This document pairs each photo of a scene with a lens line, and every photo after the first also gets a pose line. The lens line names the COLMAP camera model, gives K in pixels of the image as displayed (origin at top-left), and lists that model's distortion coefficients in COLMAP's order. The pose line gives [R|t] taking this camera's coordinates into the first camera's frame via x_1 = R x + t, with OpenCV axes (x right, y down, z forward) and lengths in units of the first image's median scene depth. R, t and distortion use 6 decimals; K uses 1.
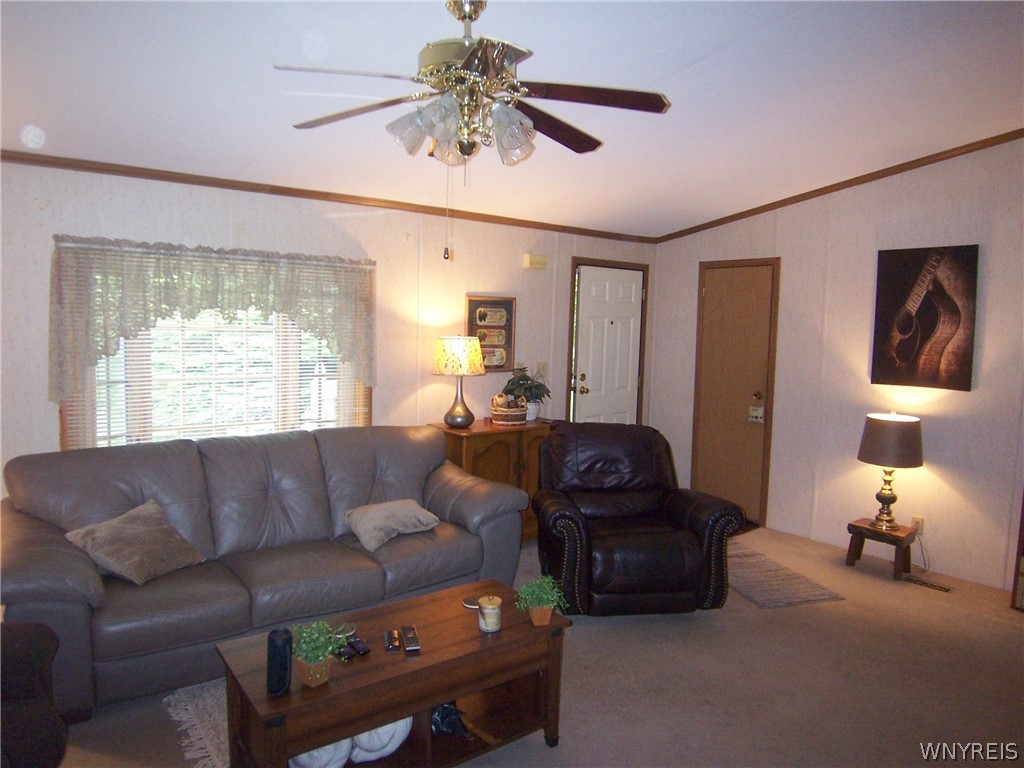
lens RADIAL K [[686.1, 0, 514.6], [0, 686.1, 375.7], [0, 0, 1]] dist [-0.018537, -0.036249]
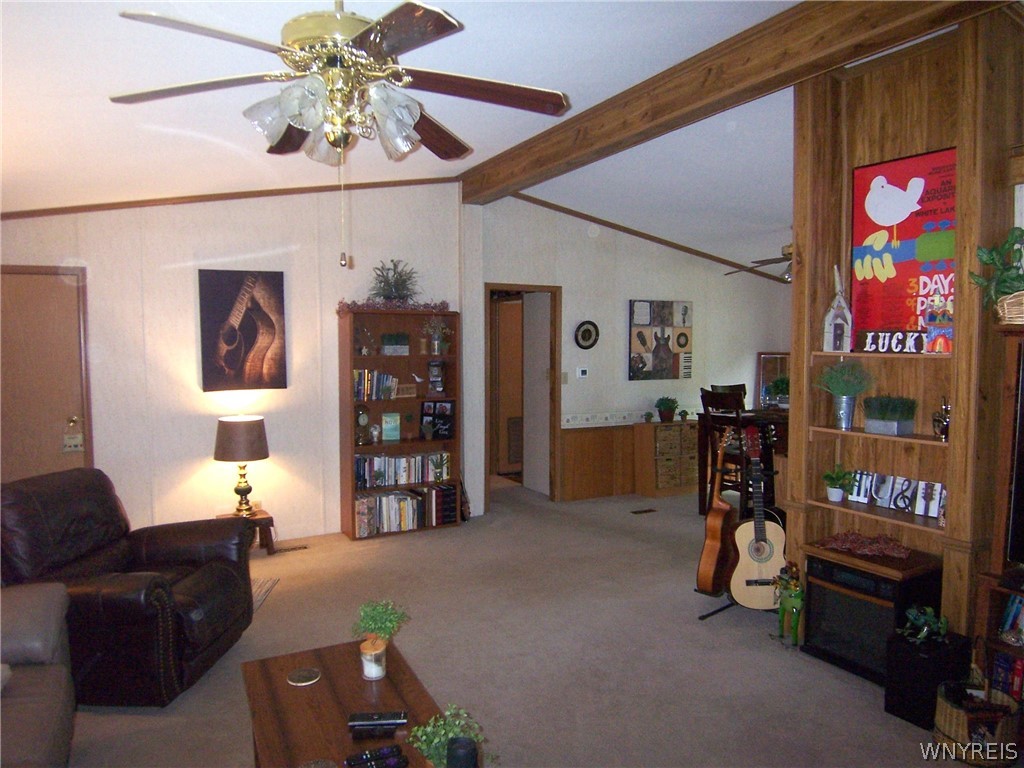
lens RADIAL K [[686.1, 0, 505.8], [0, 686.1, 384.9], [0, 0, 1]] dist [-0.018537, -0.036249]
pose [[0.196884, -0.085229, 0.976715, -0.459871], [0.091258, 0.993482, 0.068297, -0.031408], [-0.976170, 0.075687, 0.203379, 0.324962]]
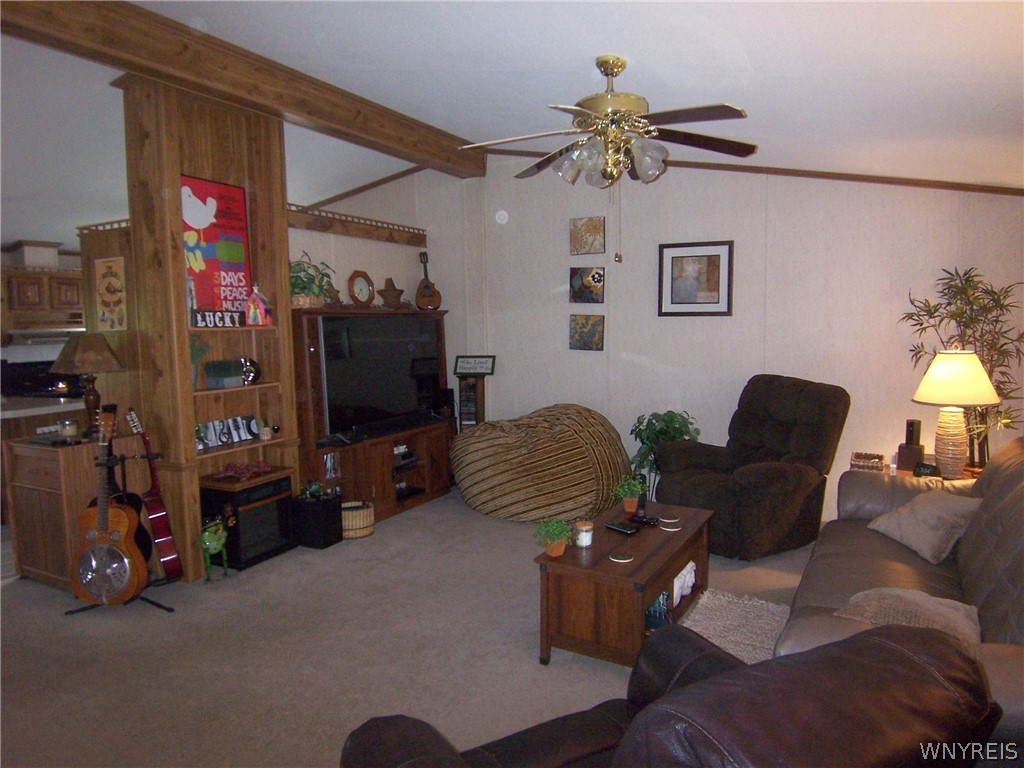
lens RADIAL K [[686.1, 0, 507.5], [0, 686.1, 377.6], [0, 0, 1]] dist [-0.018537, -0.036249]
pose [[-0.918257, 0.024337, -0.395236, 0.325523], [-0.039645, 0.987445, 0.152910, -0.071681], [0.393995, 0.156079, -0.905763, 1.103665]]
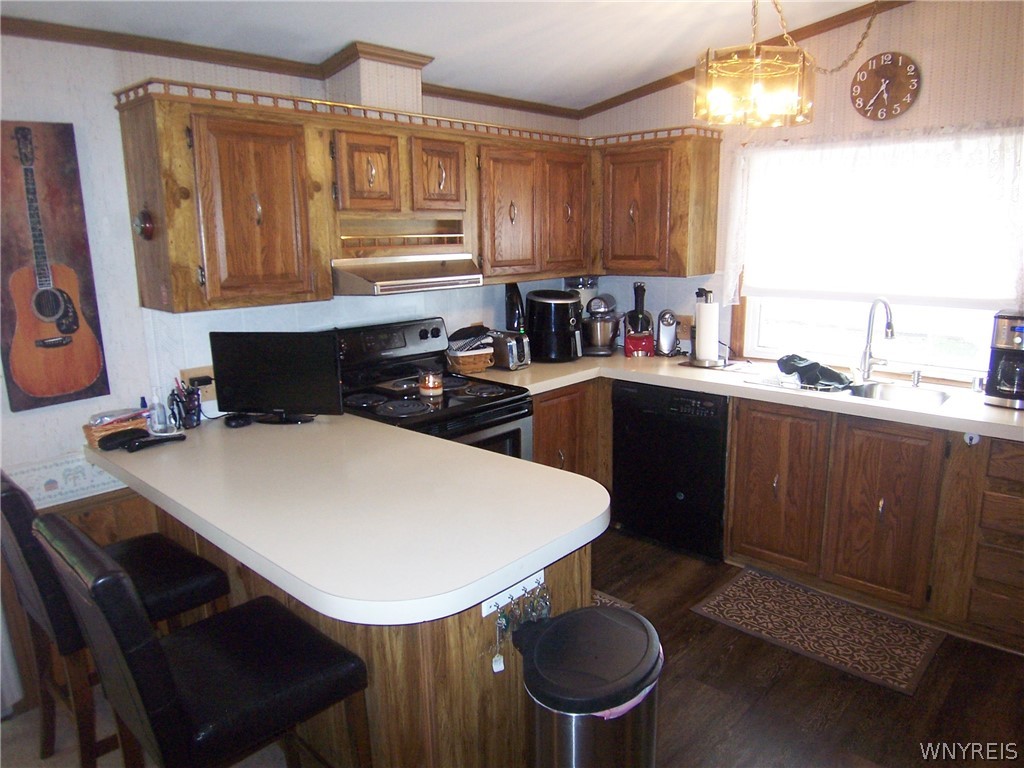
lens RADIAL K [[686.1, 0, 505.4], [0, 686.1, 384.3], [0, 0, 1]] dist [-0.018537, -0.036249]
pose [[-0.992689, 0.015117, -0.119750, 0.640436], [-0.021242, 0.954761, 0.296615, 0.005594], [0.118816, 0.296990, -0.947459, 0.064102]]
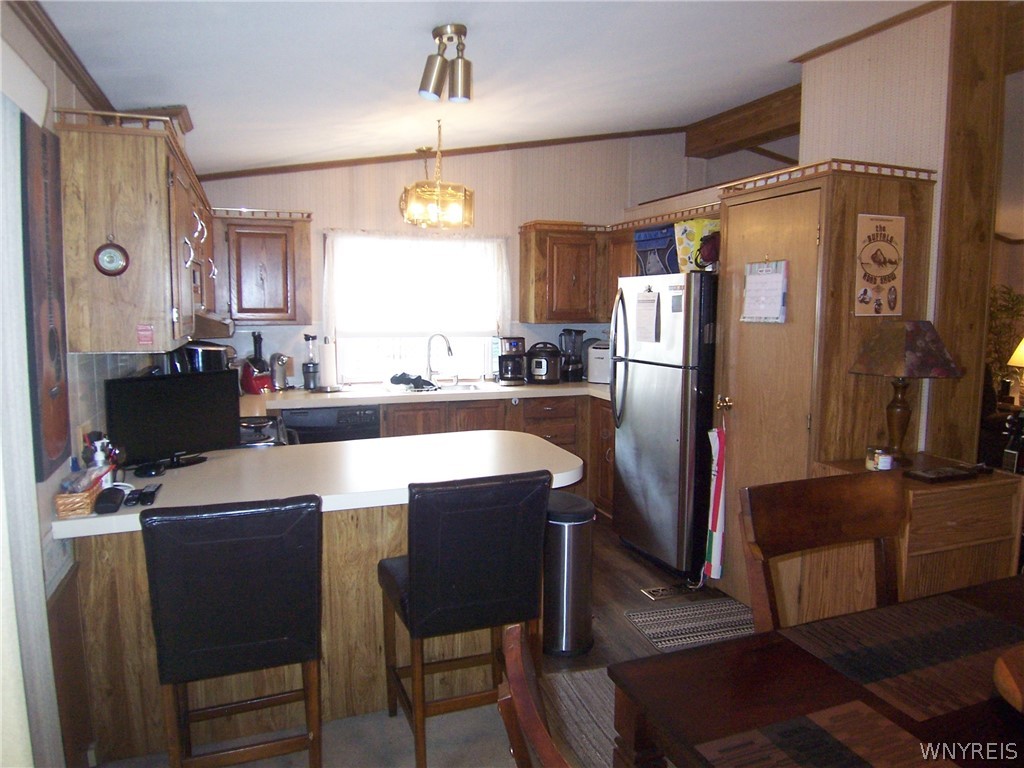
lens RADIAL K [[686.1, 0, 509.6], [0, 686.1, 379.1], [0, 0, 1]] dist [-0.018537, -0.036249]
pose [[-0.332661, 0.073097, -0.940209, 1.206598], [-0.103223, 0.988179, 0.113348, 0.050774], [0.937380, 0.134758, -0.321184, -0.076492]]
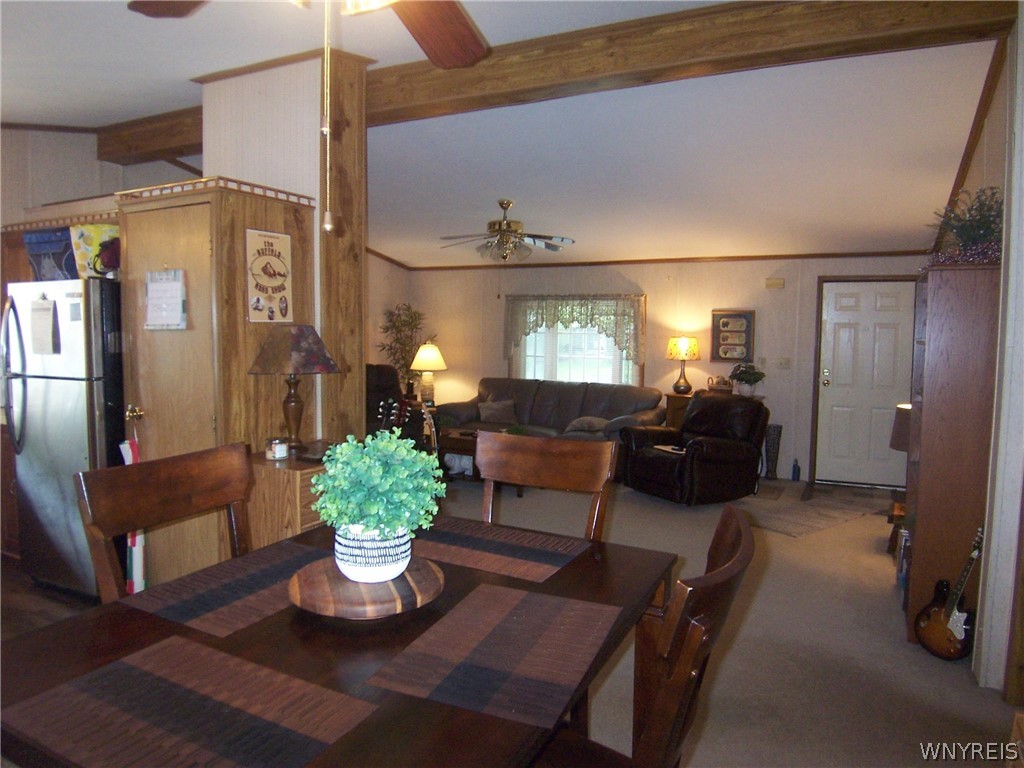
lens RADIAL K [[686.1, 0, 504.1], [0, 686.1, 379.6], [0, 0, 1]] dist [-0.018537, -0.036249]
pose [[0.387911, 0.044006, -0.920646, 1.247717], [-0.083434, 0.996435, 0.012474, 0.060019], [0.917913, 0.071974, 0.390199, -0.014456]]
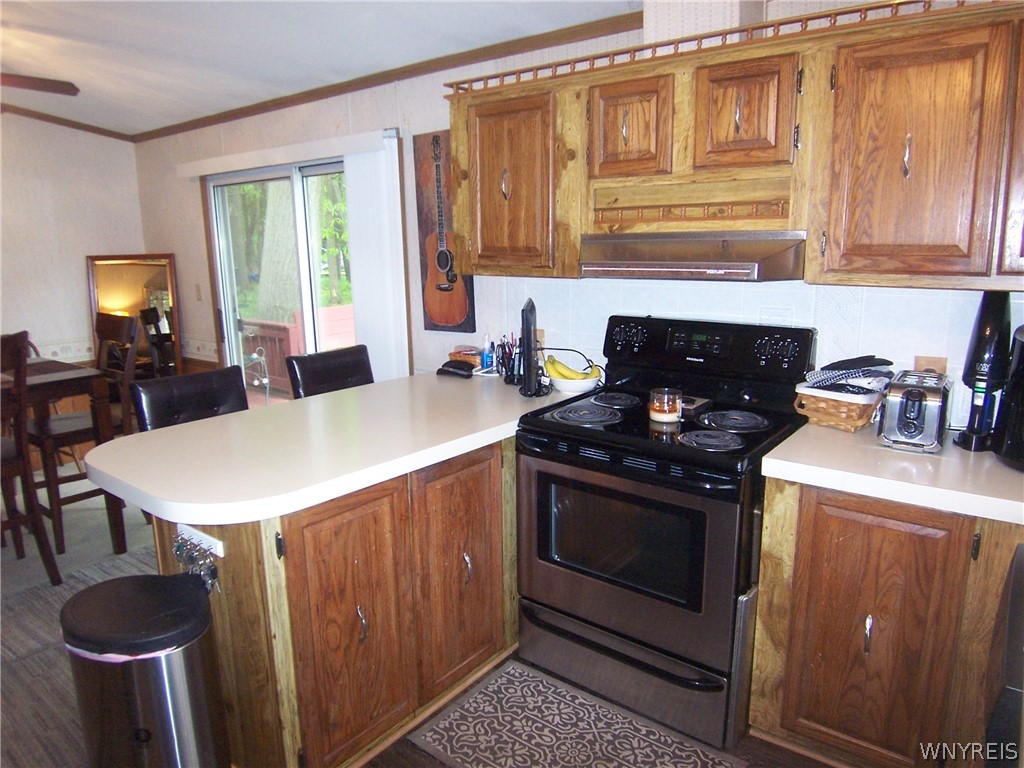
lens RADIAL K [[686.1, 0, 513.0], [0, 686.1, 379.2], [0, 0, 1]] dist [-0.018537, -0.036249]
pose [[-0.220917, -0.221051, 0.949911, 0.187346], [0.096883, 0.964185, 0.246905, 0.053905], [-0.970469, 0.146576, -0.191589, -0.381685]]
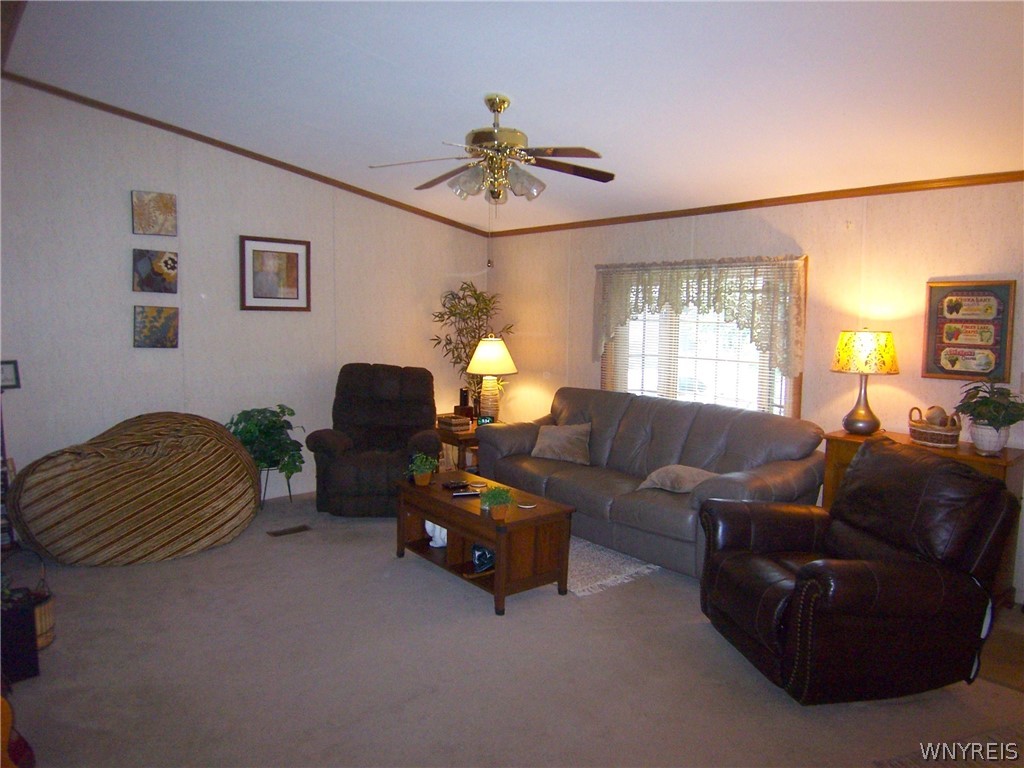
lens RADIAL K [[686.1, 0, 514.7], [0, 686.1, 376.0], [0, 0, 1]] dist [-0.018537, -0.036249]
pose [[0.030319, 0.067174, -0.997281, 0.778767], [-0.094688, 0.993445, 0.064037, -0.011213], [0.995045, 0.092489, 0.036481, 0.524899]]
